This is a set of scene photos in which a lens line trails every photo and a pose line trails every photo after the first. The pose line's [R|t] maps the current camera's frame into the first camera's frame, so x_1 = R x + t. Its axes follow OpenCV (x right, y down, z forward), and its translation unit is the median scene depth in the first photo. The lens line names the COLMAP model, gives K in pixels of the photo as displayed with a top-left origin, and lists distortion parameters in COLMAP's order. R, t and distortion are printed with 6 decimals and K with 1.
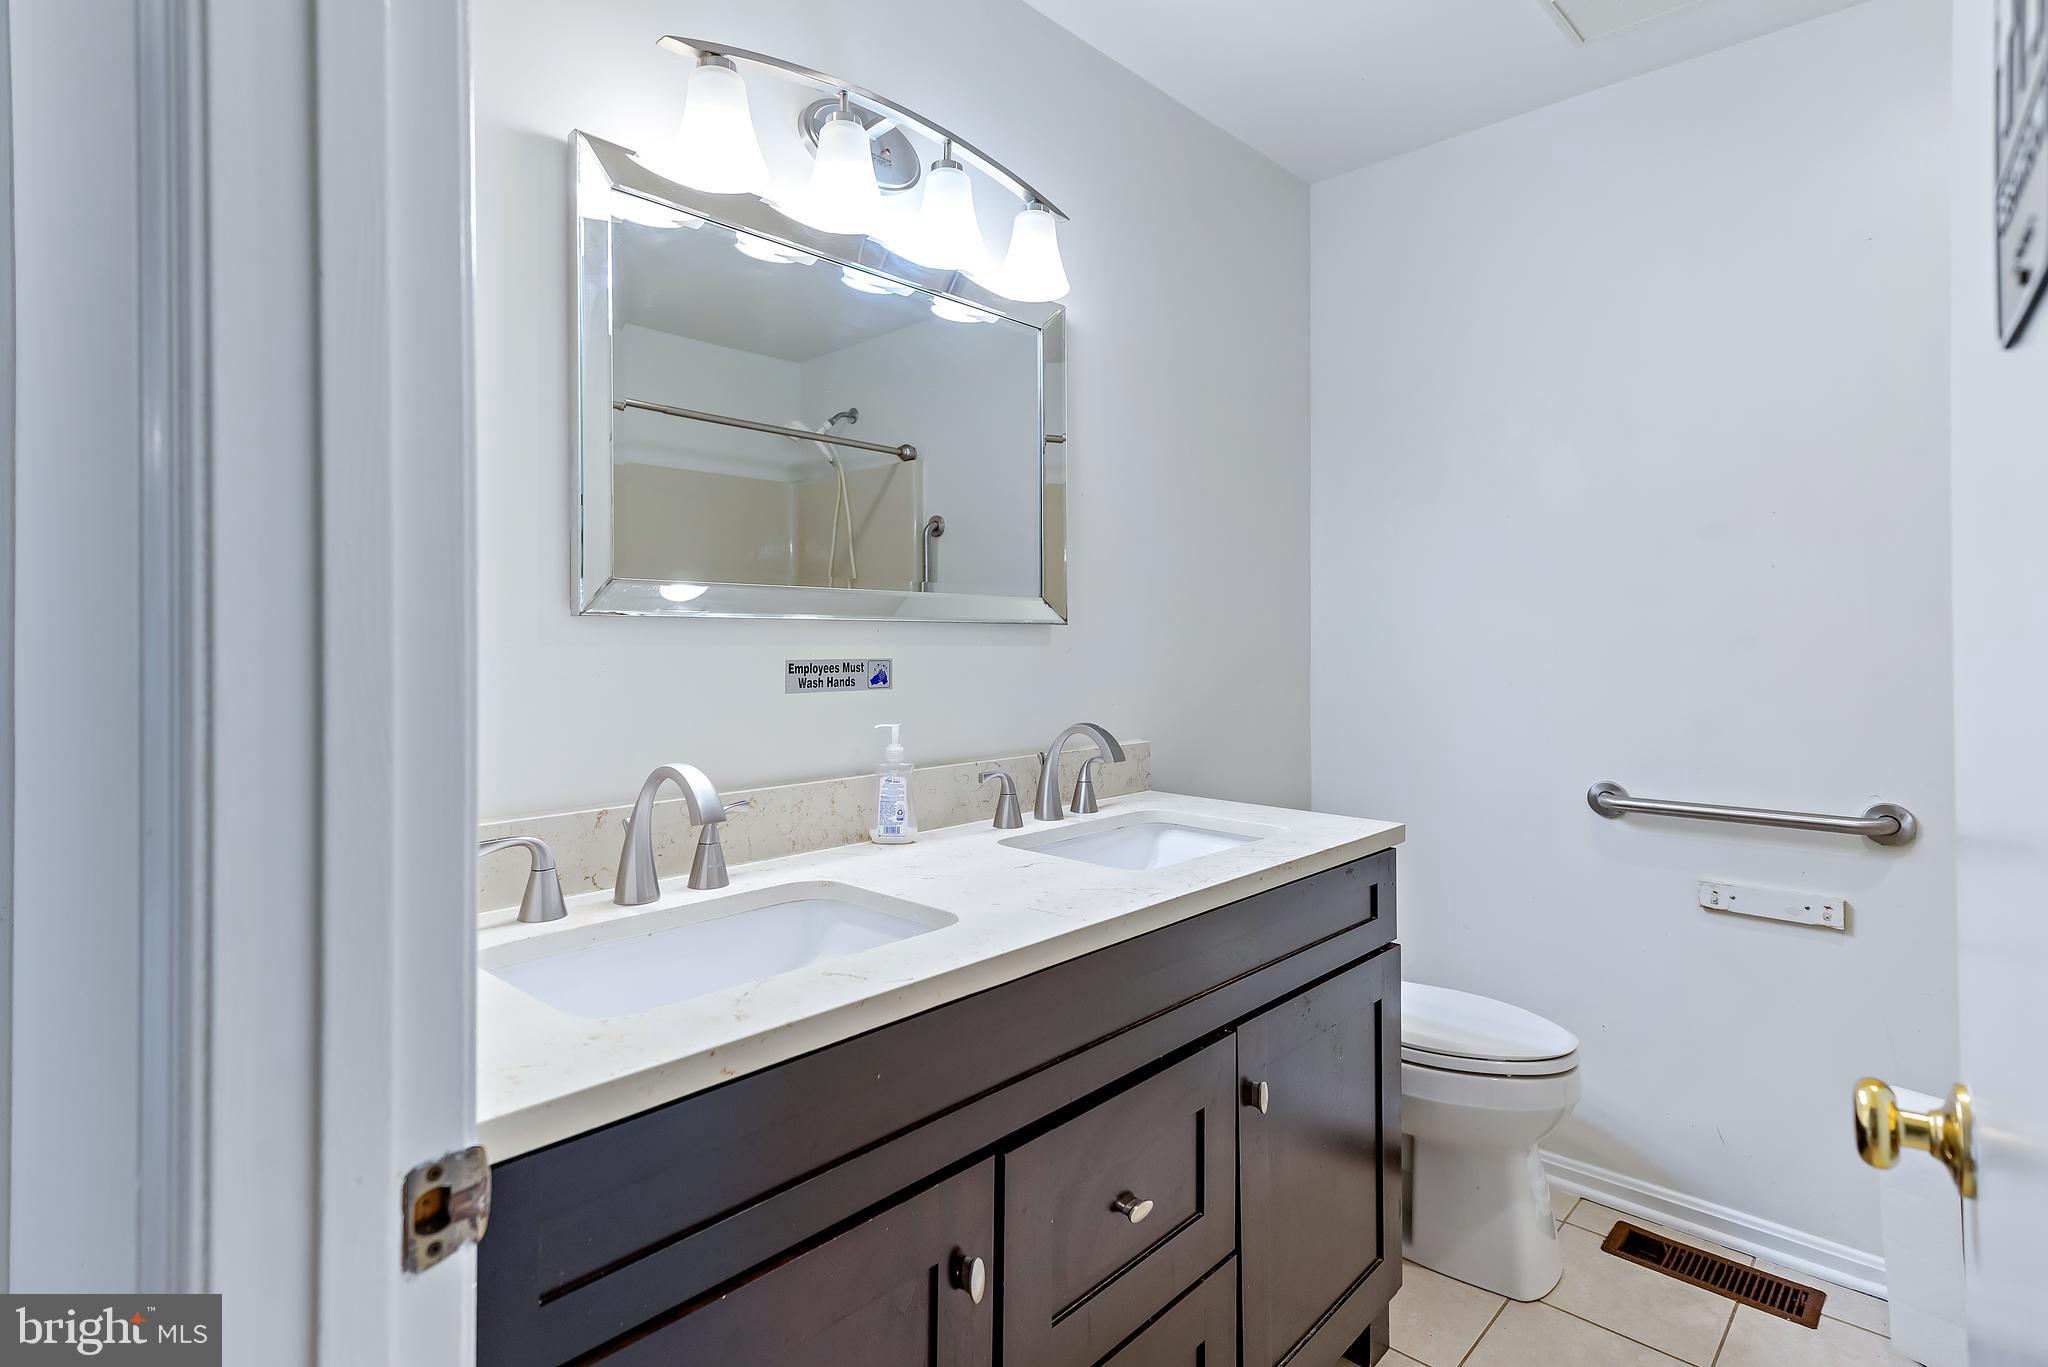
lens RADIAL K [[1059.1, 0, 1014.9], [0, 1059.1, 628.7], [0, 0, 1]] dist [0.050595, -0.020105]
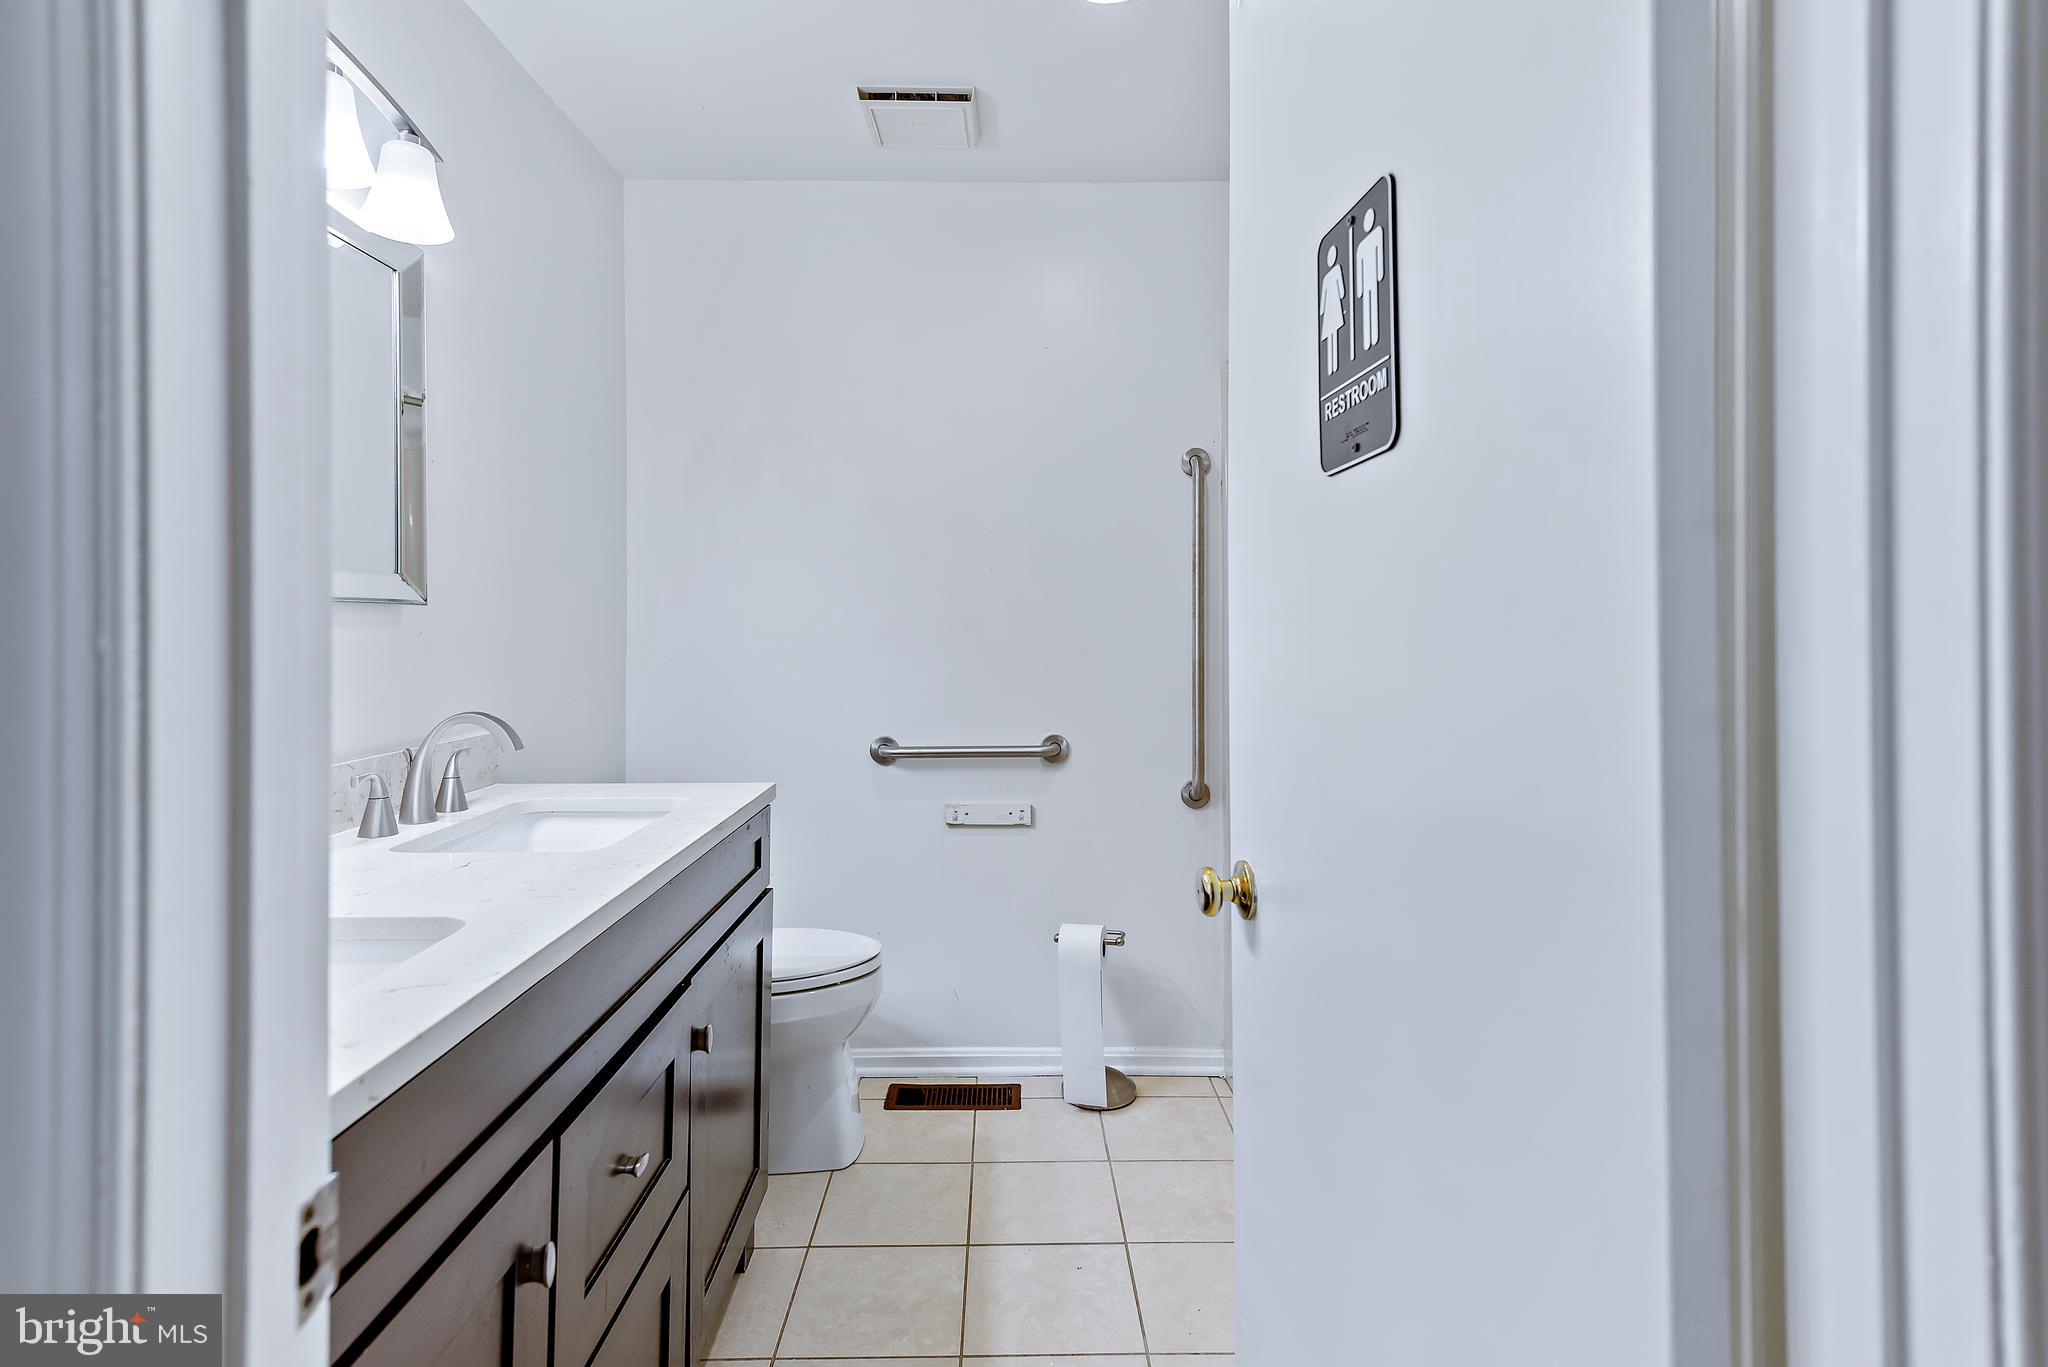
lens RADIAL K [[1073.5, 0, 1027.5], [0, 1073.5, 609.2], [0, 0, 1]] dist [0.042451, -0.000036]
pose [[0.720148, 0.008718, 0.693766, -0.228979], [-0.004802, 0.999960, -0.007581, 0.004057], [-0.693804, 0.002129, 0.720161, -0.018359]]
